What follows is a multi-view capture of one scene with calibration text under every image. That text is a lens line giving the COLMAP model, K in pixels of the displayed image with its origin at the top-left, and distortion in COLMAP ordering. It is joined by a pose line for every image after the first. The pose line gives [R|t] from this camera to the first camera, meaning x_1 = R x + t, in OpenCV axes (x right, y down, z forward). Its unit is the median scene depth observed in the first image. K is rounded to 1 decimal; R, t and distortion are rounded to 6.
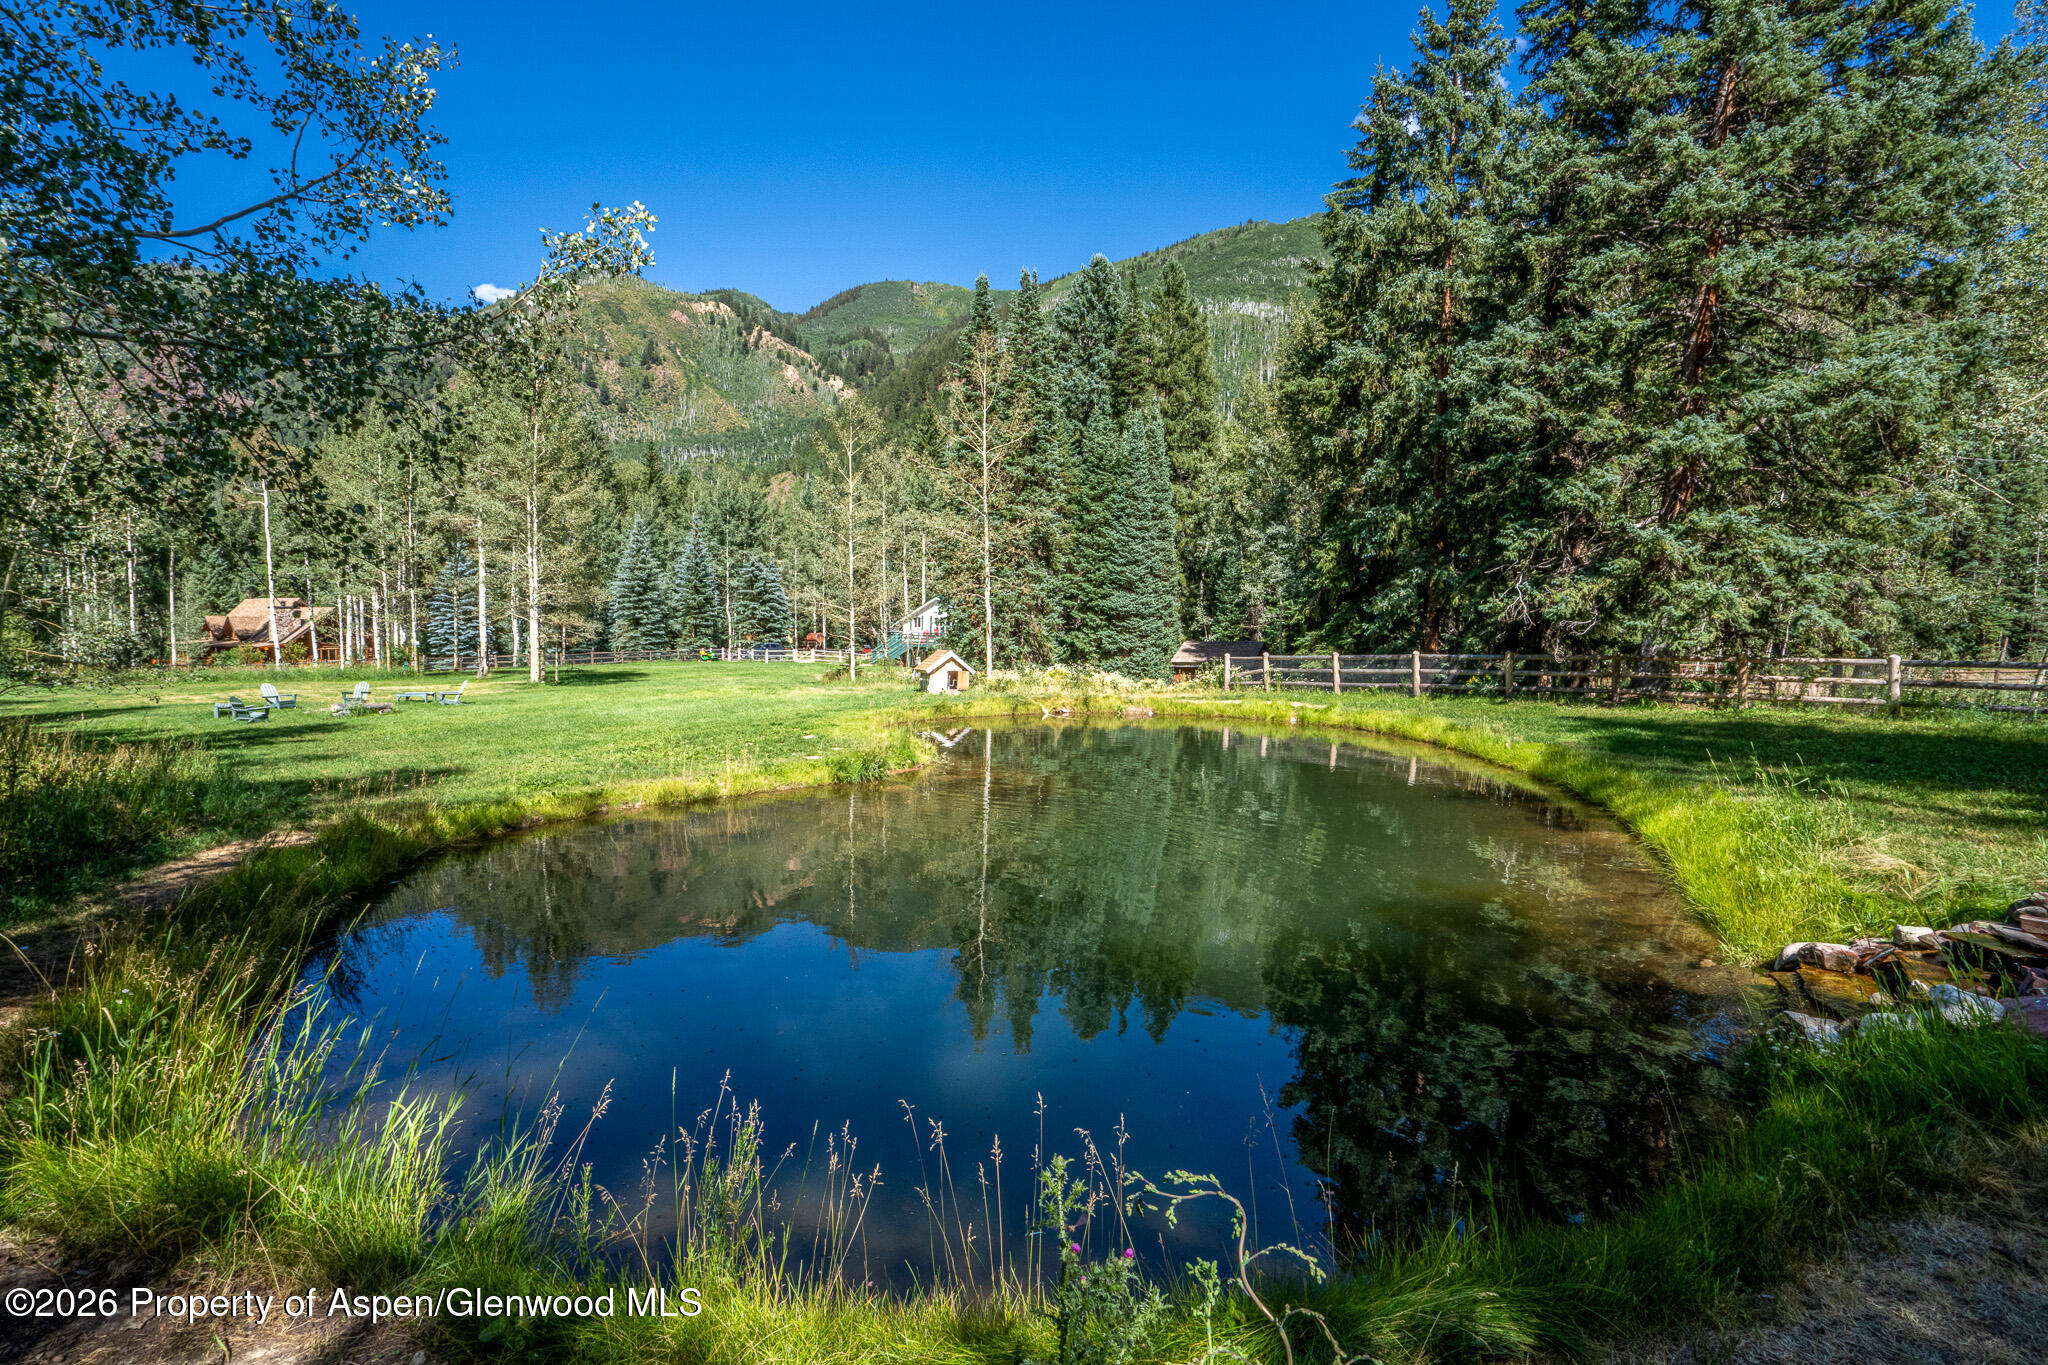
lens RADIAL K [[963.6, 0, 1024.0], [0, 963.6, 682.5], [0, 0, 1]] dist [-0.050709, 0.021768]
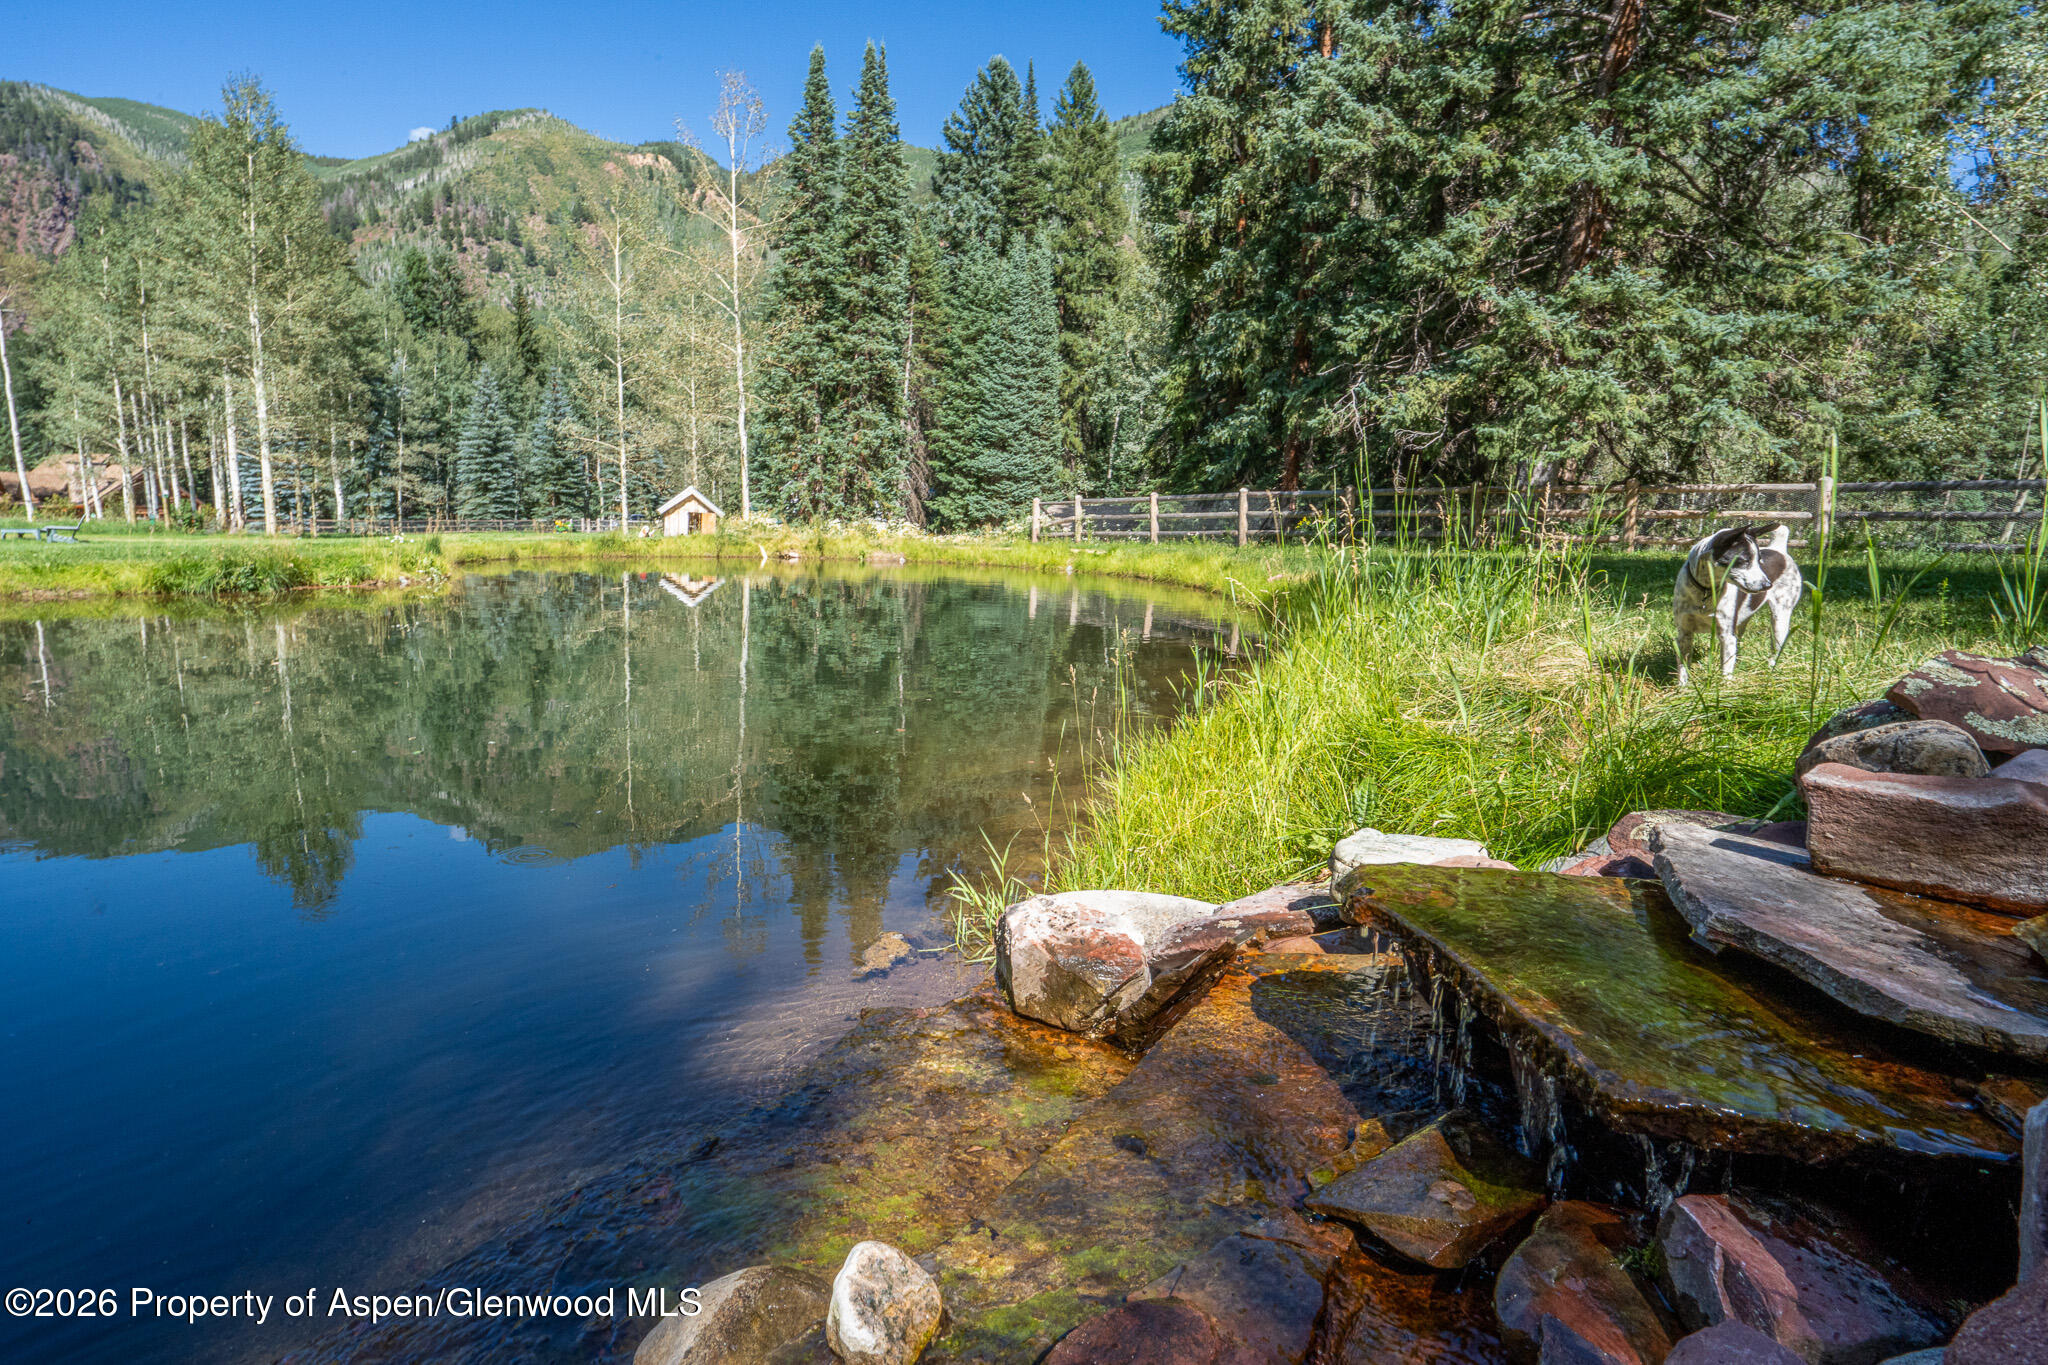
lens RADIAL K [[1001.2, 0, 1024.0], [0, 1001.2, 682.5], [0, 0, 1]] dist [-0.040333, 0.015668]
pose [[0.999027, 0.019298, 0.039653, 0.098116], [-0.023142, 0.994830, 0.098887, 0.023634], [-0.037540, -0.099708, 0.994308, 0.088579]]
